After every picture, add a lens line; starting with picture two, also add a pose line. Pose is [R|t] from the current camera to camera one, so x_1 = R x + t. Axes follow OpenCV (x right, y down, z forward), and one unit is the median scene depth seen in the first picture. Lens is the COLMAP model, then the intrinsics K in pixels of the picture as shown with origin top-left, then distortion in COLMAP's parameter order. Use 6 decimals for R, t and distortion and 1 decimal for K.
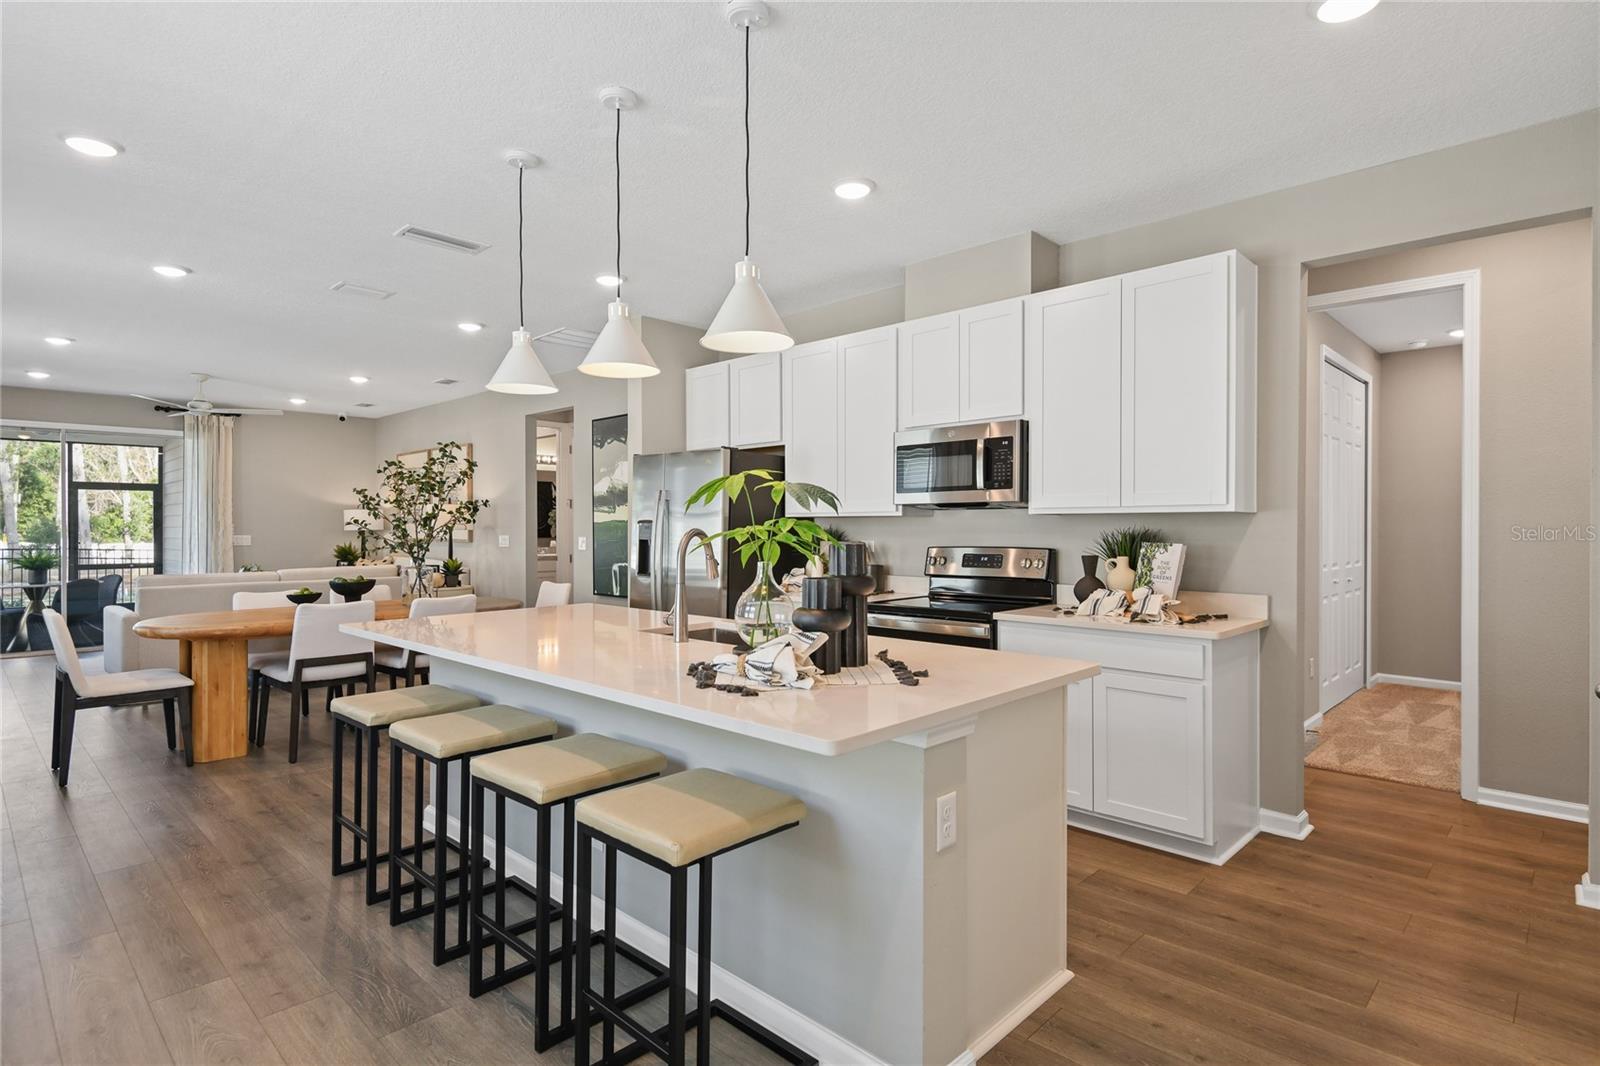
lens RADIAL K [[827.0, 0, 799.8], [0, 827.0, 521.9], [0, 0, 1]] dist [0.023835, -0.015501]
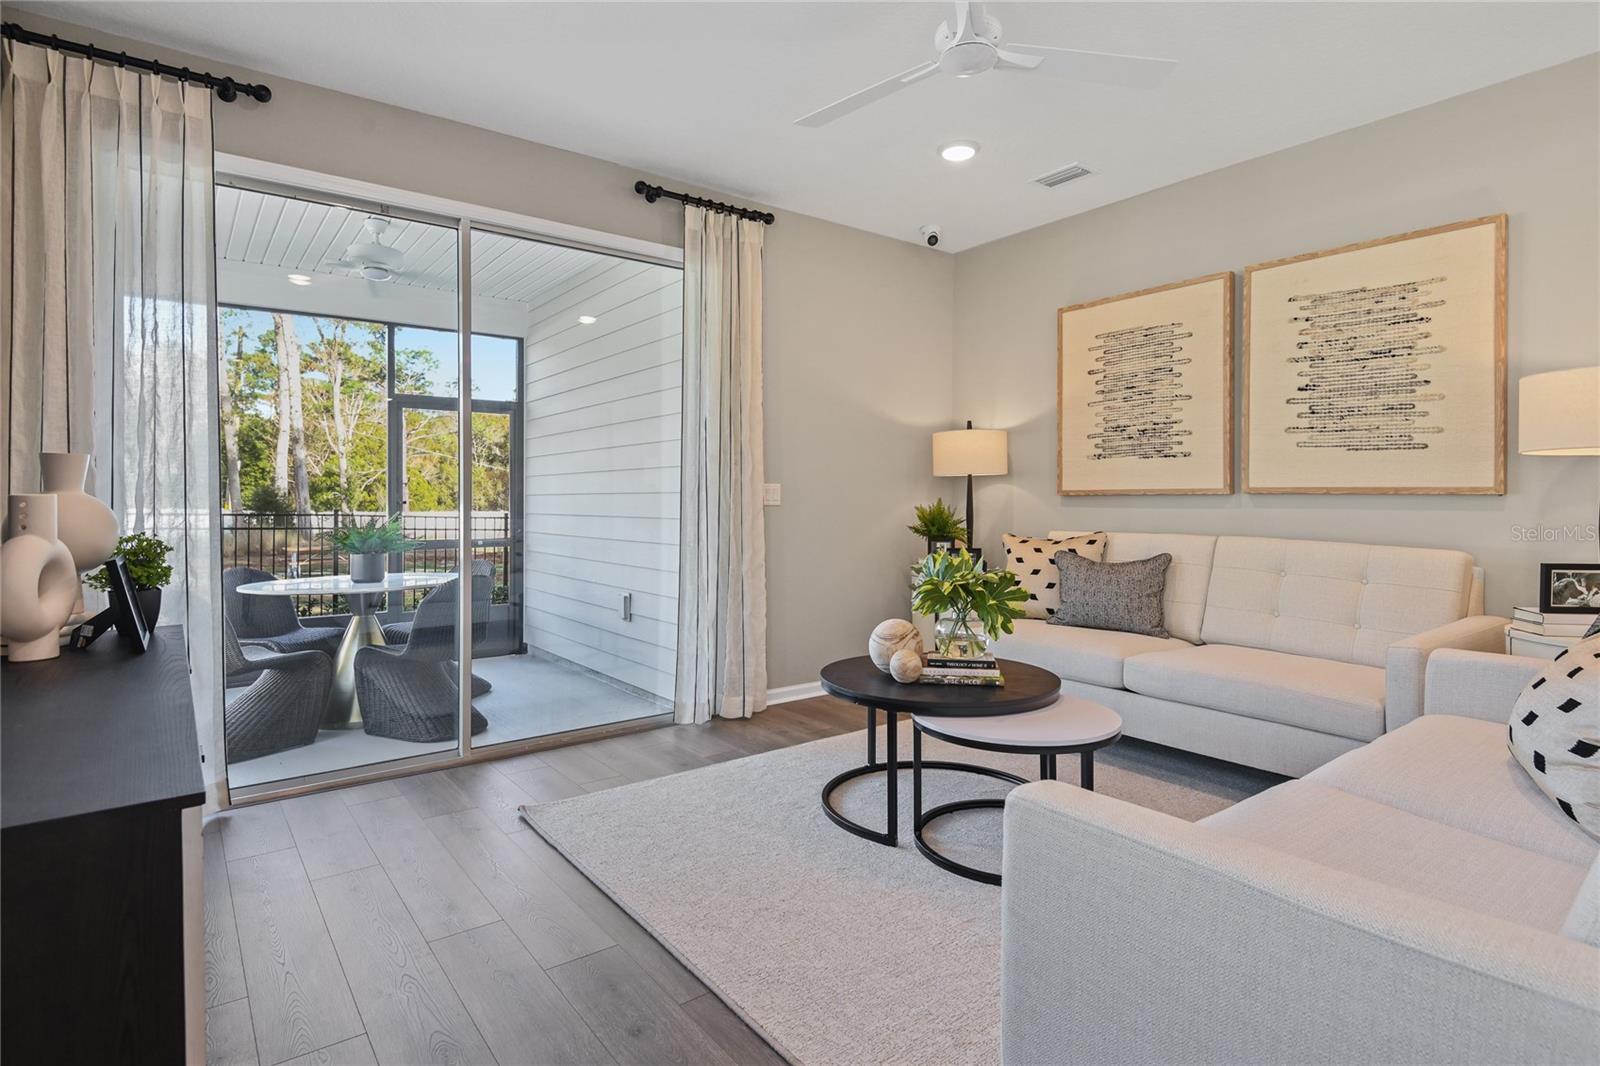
lens RADIAL K [[827.0, 0, 800.1], [0, 827.0, 499.5], [0, 0, 1]] dist [0.023835, -0.015501]
pose [[0.988808, 0.000099, -0.149194, -0.811816], [0.000934, 0.999976, 0.006852, 0.030443], [0.149191, -0.006915, 0.988784, 0.764461]]
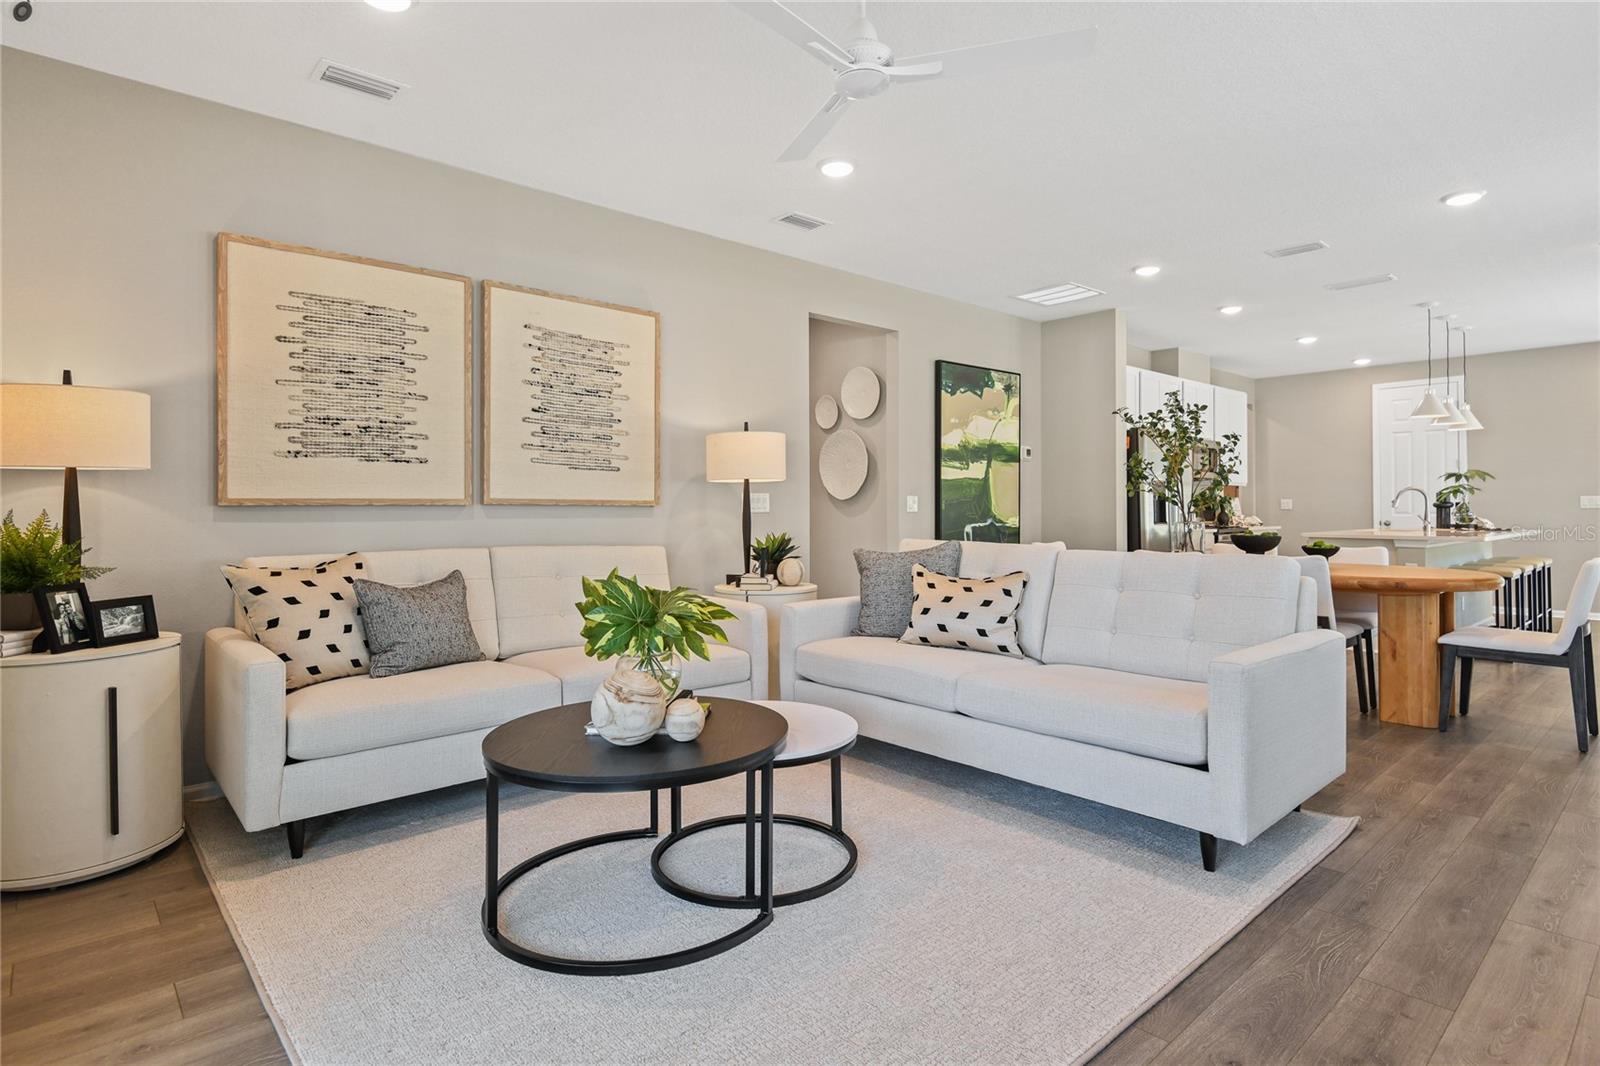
lens RADIAL K [[827.0, 0, 807.8], [0, 827.0, 504.7], [0, 0, 1]] dist [0.023835, -0.015501]
pose [[0.062363, 0.005761, 0.998037, -1.140858], [-0.001840, 0.999982, -0.005658, 0.033277], [-0.998052, -0.001484, 0.062372, 1.106581]]
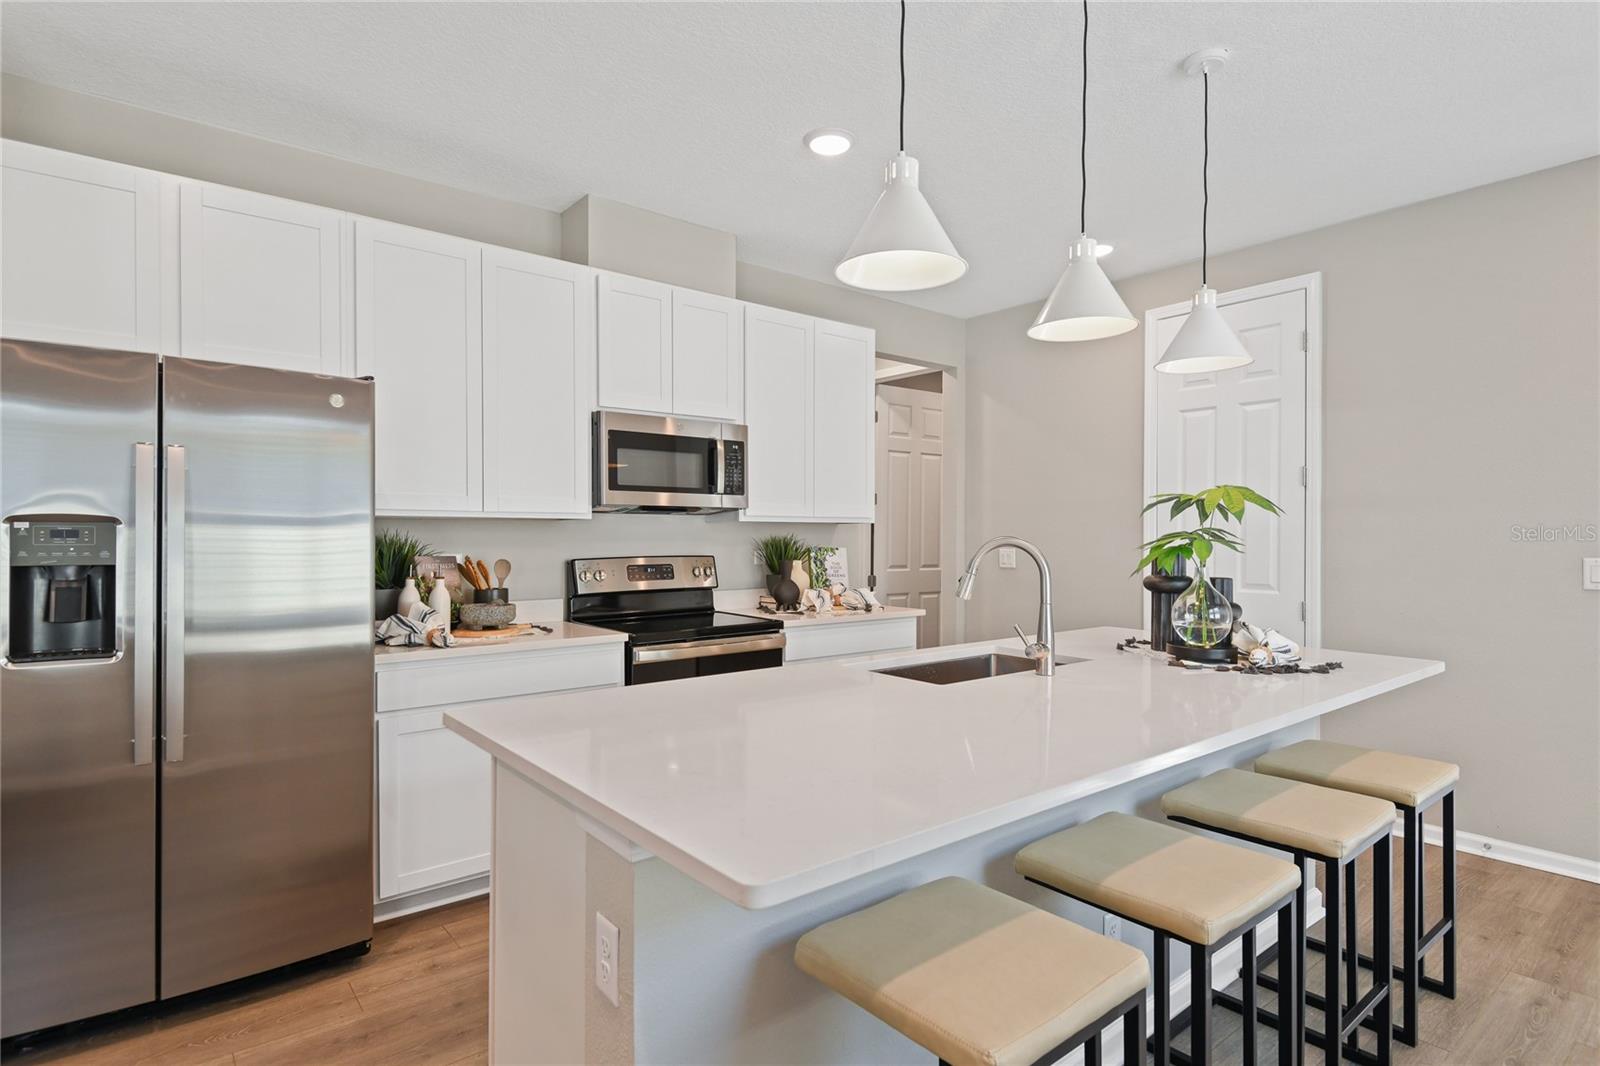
lens RADIAL K [[827.0, 0, 794.5], [0, 827.0, 540.2], [0, 0, 1]] dist [0.023835, -0.015501]
pose [[0.125753, -0.004766, 0.992050, -0.399517], [-0.007249, 0.999957, 0.005723, 0.004134], [-0.992035, -0.007911, 0.125713, 0.461850]]
